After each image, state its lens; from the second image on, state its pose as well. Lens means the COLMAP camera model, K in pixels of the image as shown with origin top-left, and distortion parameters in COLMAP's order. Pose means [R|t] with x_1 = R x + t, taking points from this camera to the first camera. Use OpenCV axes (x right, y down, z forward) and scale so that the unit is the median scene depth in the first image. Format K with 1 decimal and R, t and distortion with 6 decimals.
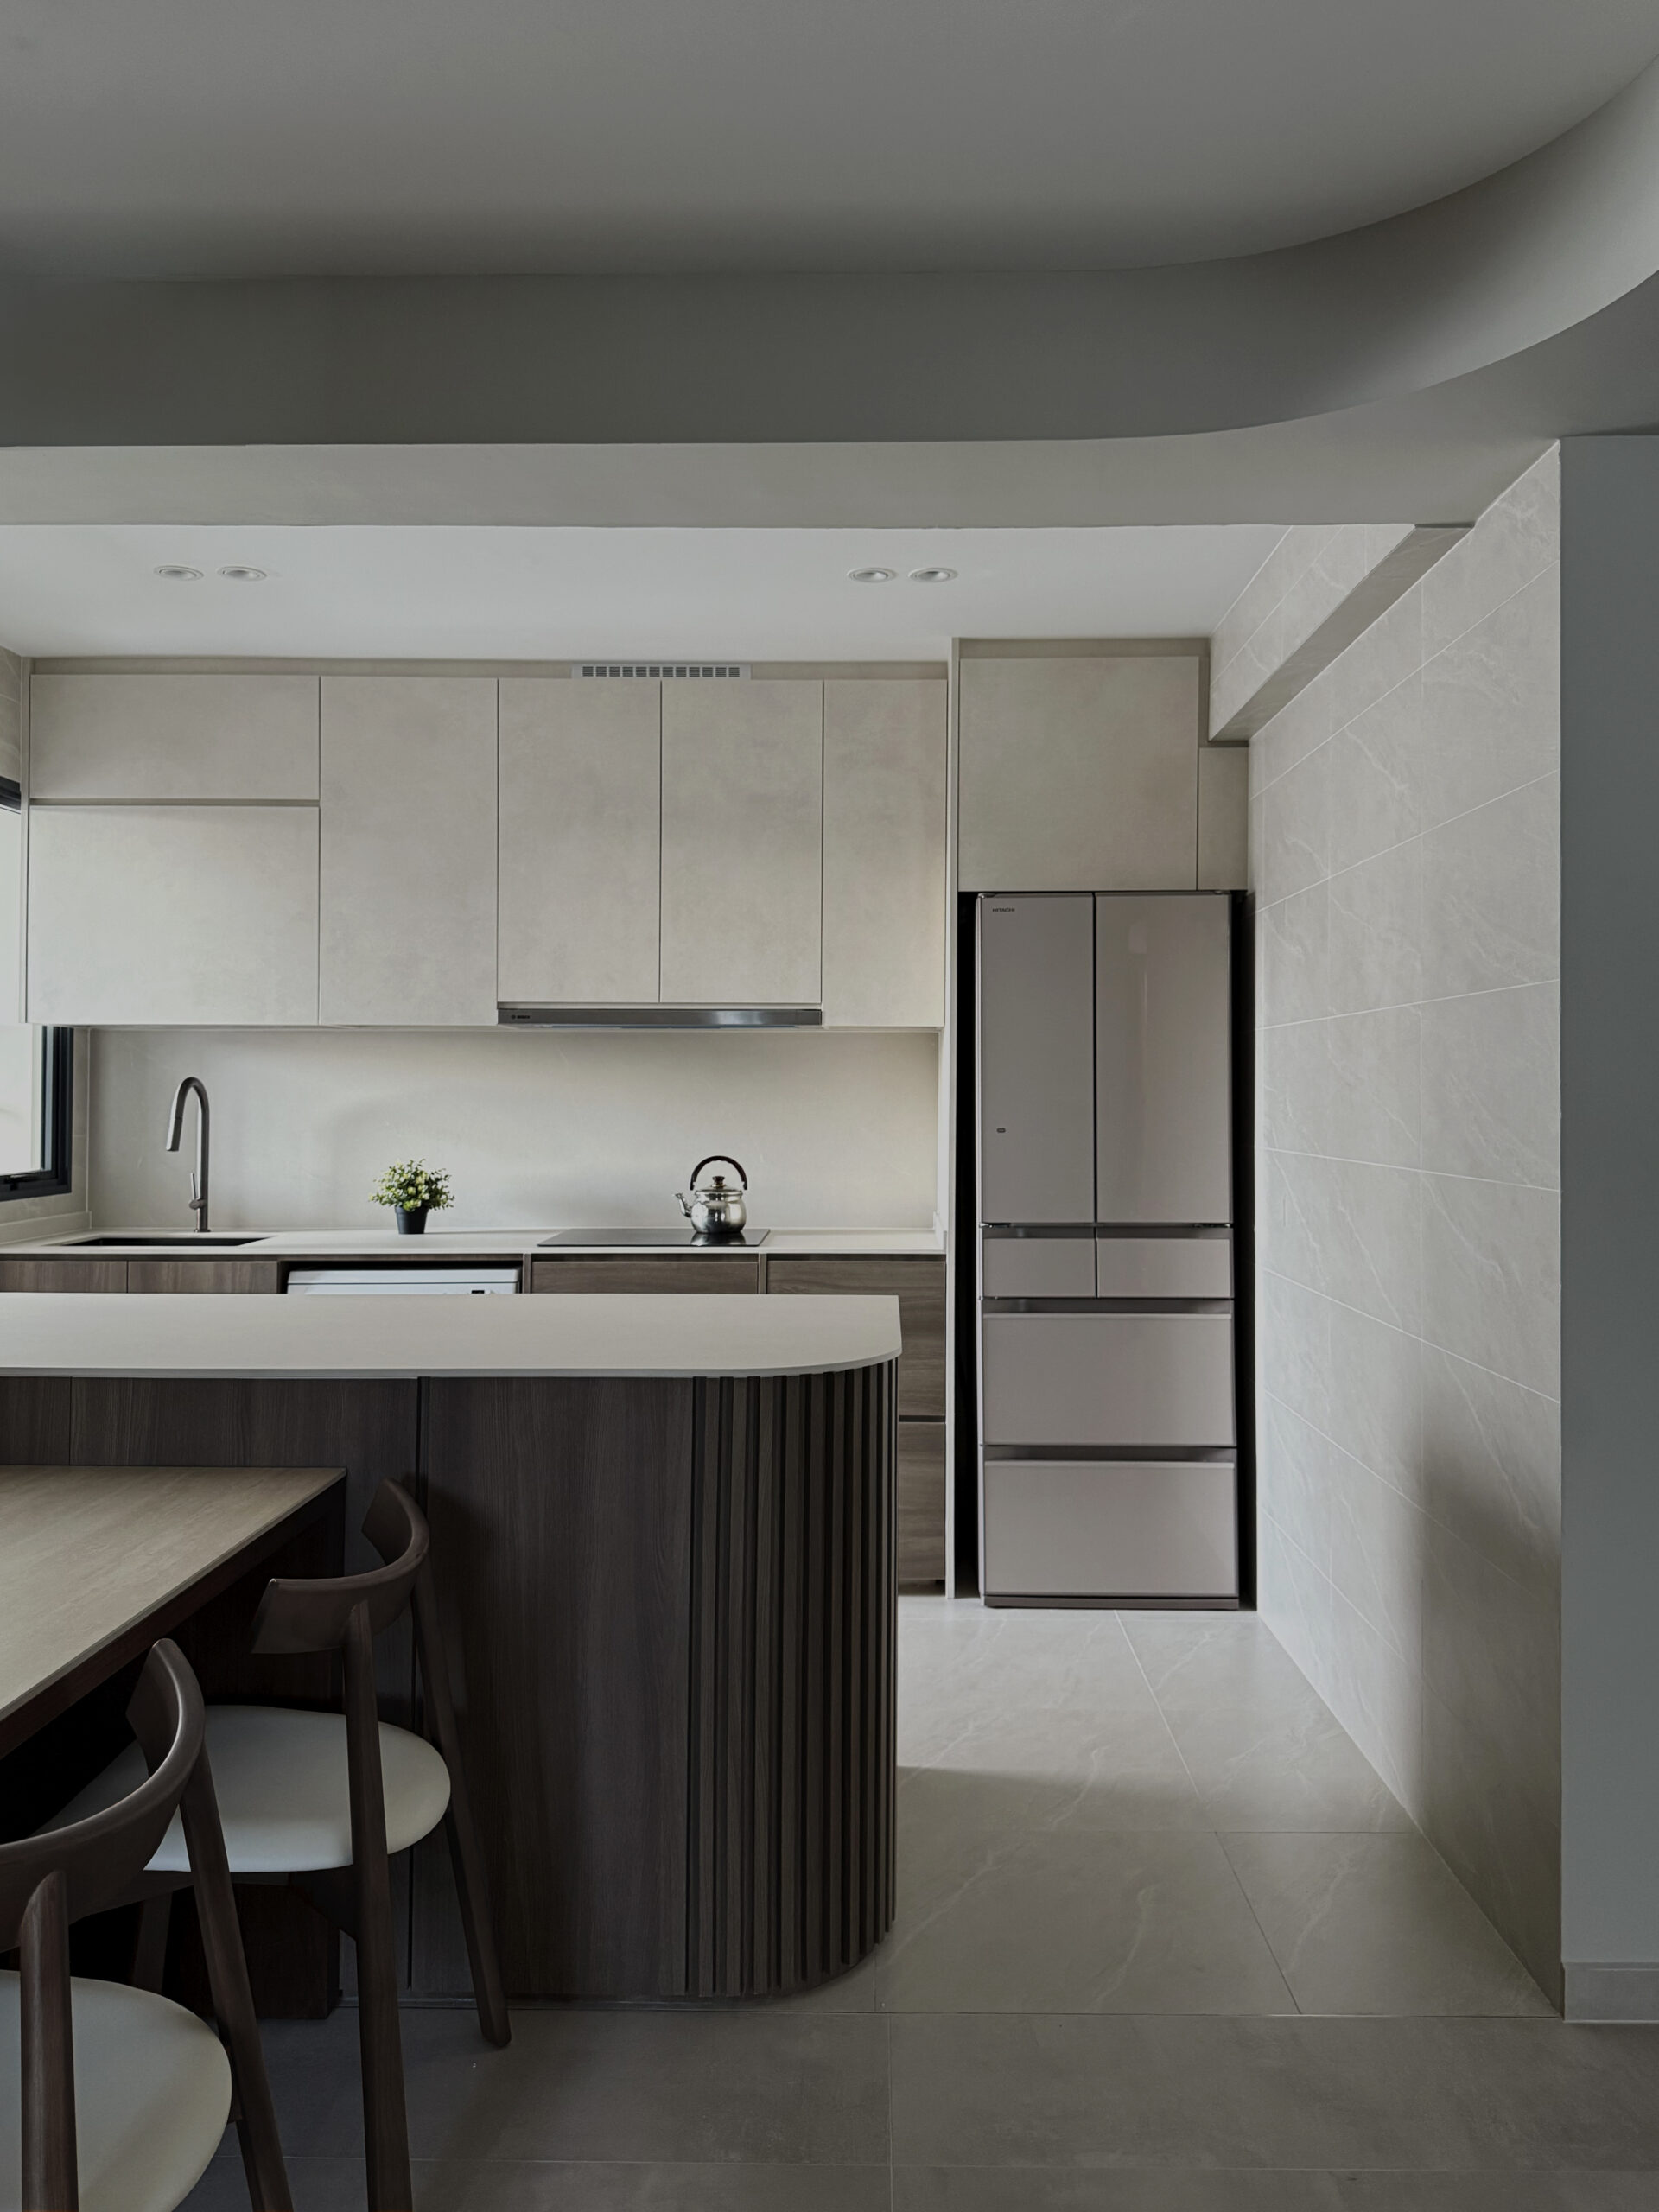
lens RADIAL K [[1709.3, 0, 839.0], [0, 1709.3, 1086.7], [0, 0, 1]] dist [0.055286, -0.012698]
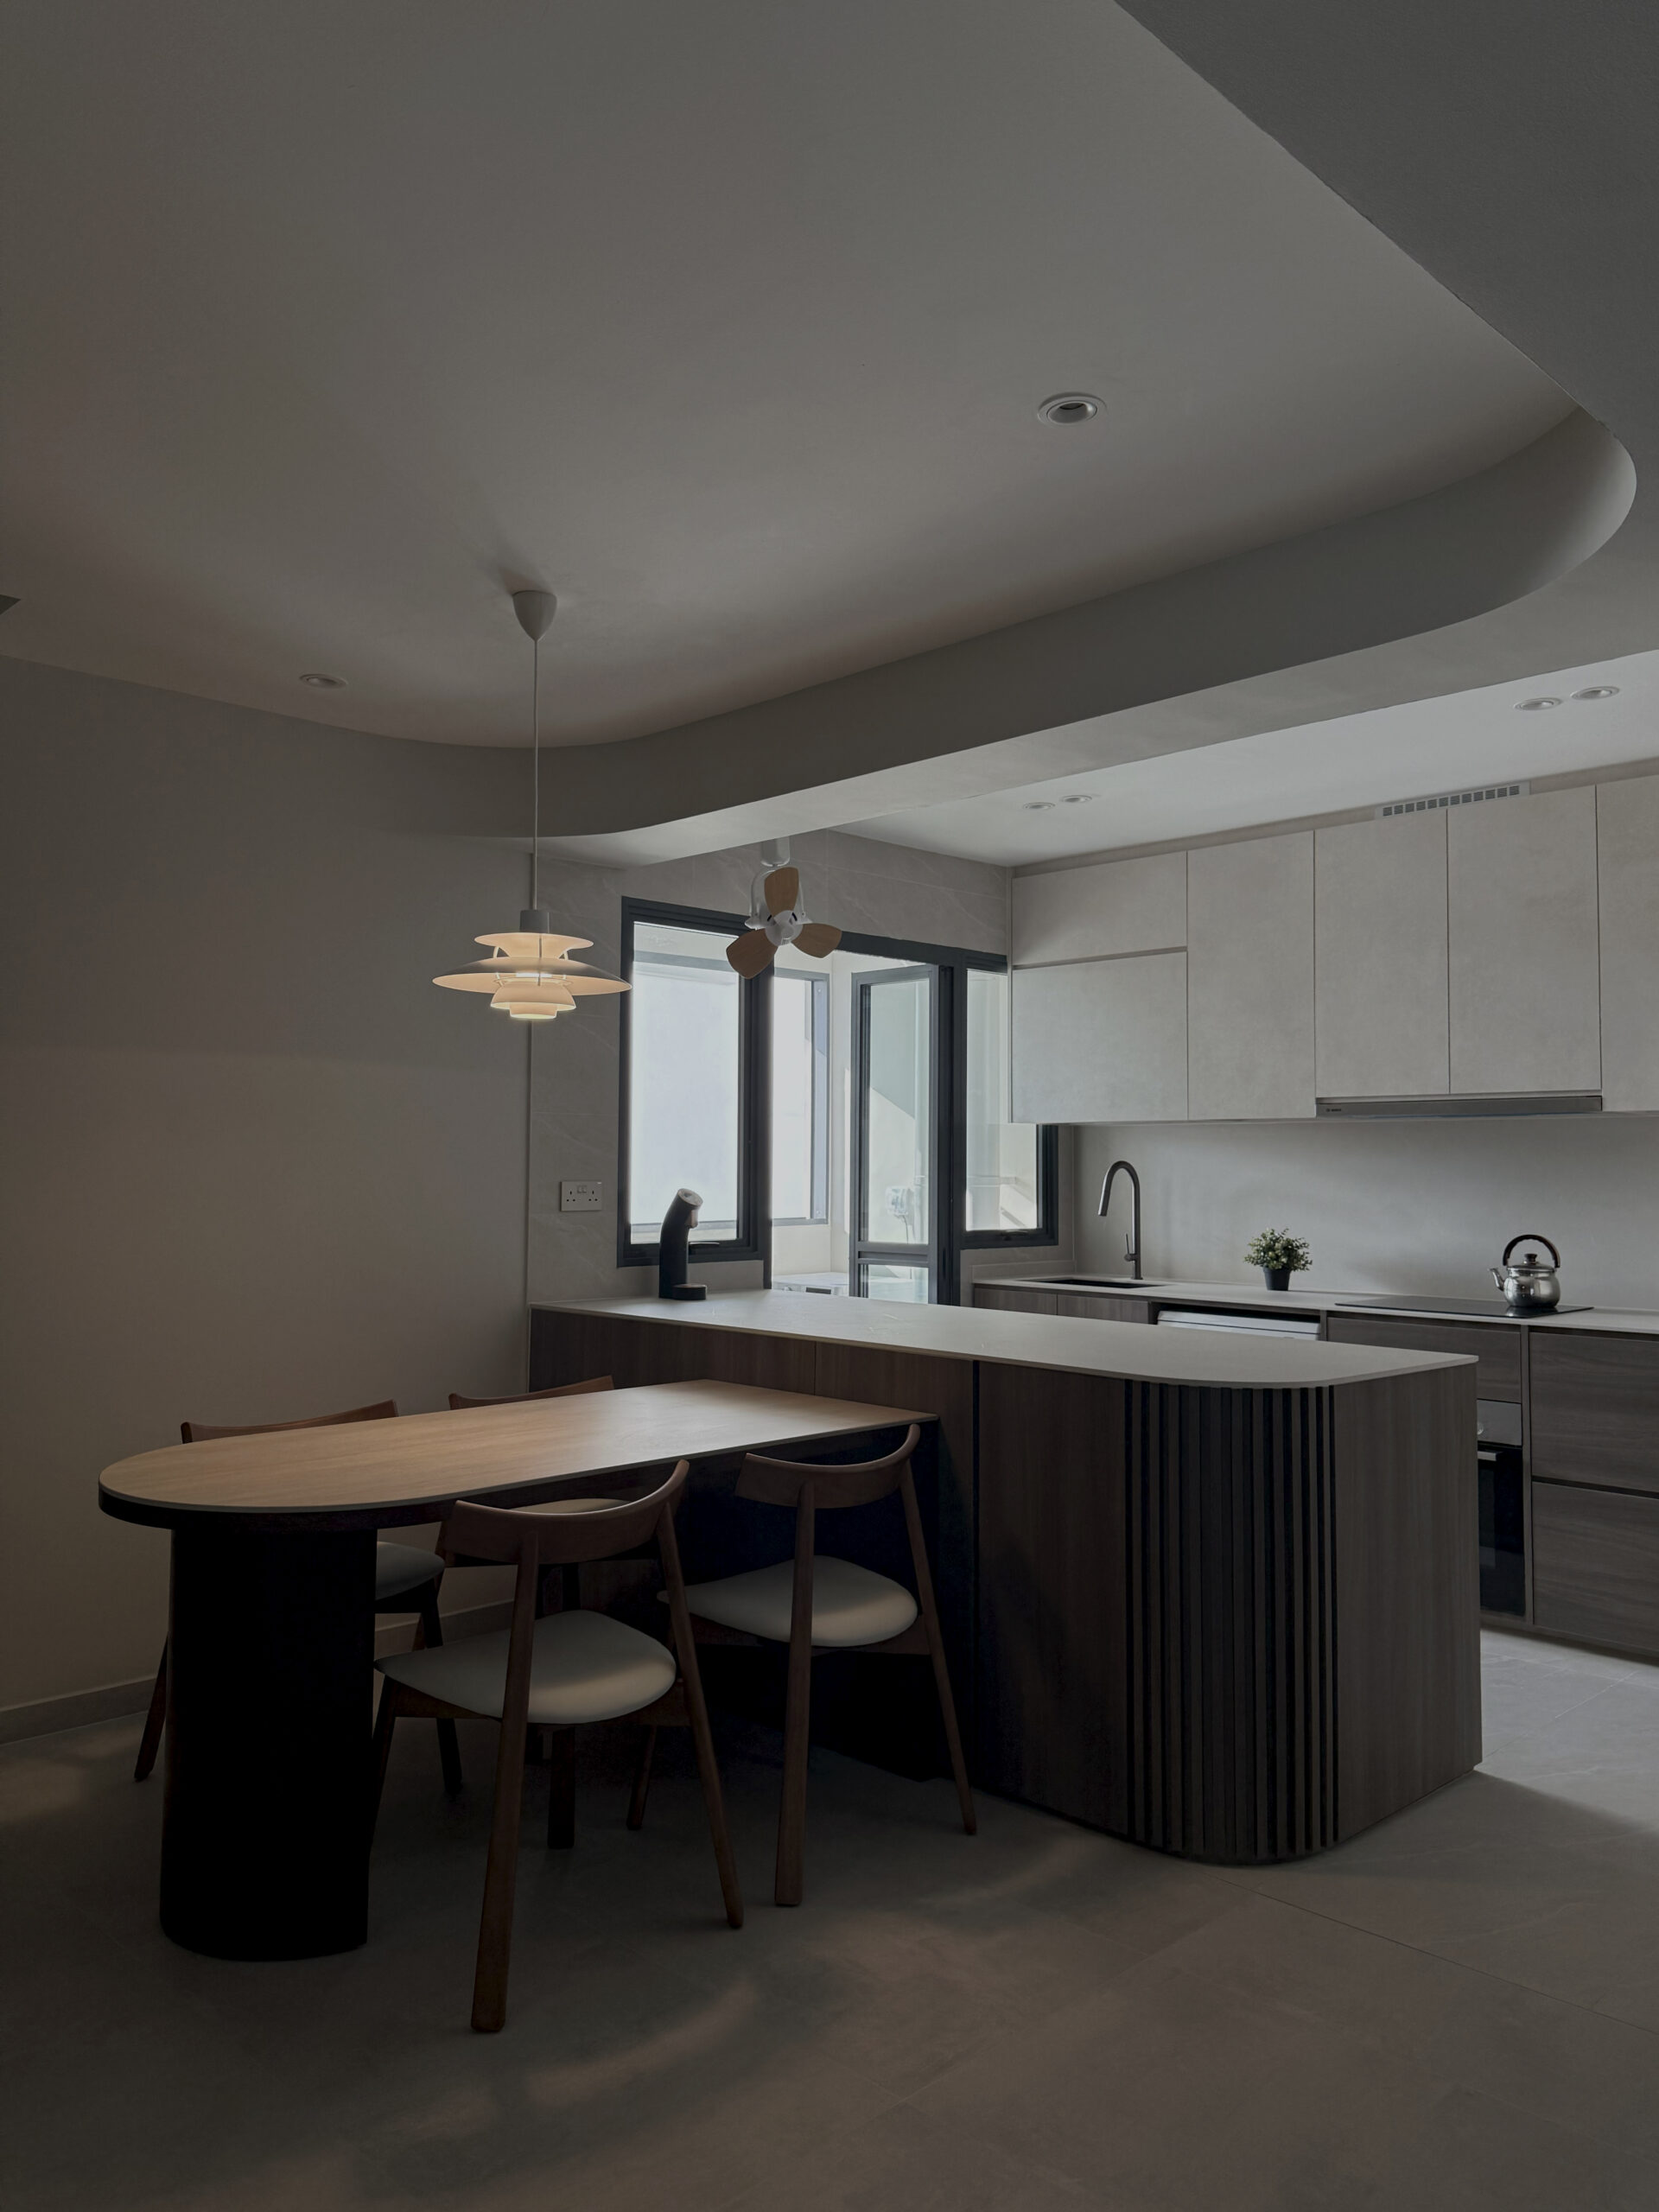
lens RADIAL K [[1709.3, 0, 698.7], [0, 1709.3, 1103.3], [0, 0, 1]] dist [0.055286, -0.012698]
pose [[0.642554, -0.025568, -0.765814, 0.443182], [-0.009896, 0.999083, -0.041659, 0.008799], [0.766177, 0.034346, 0.641711, -0.101749]]
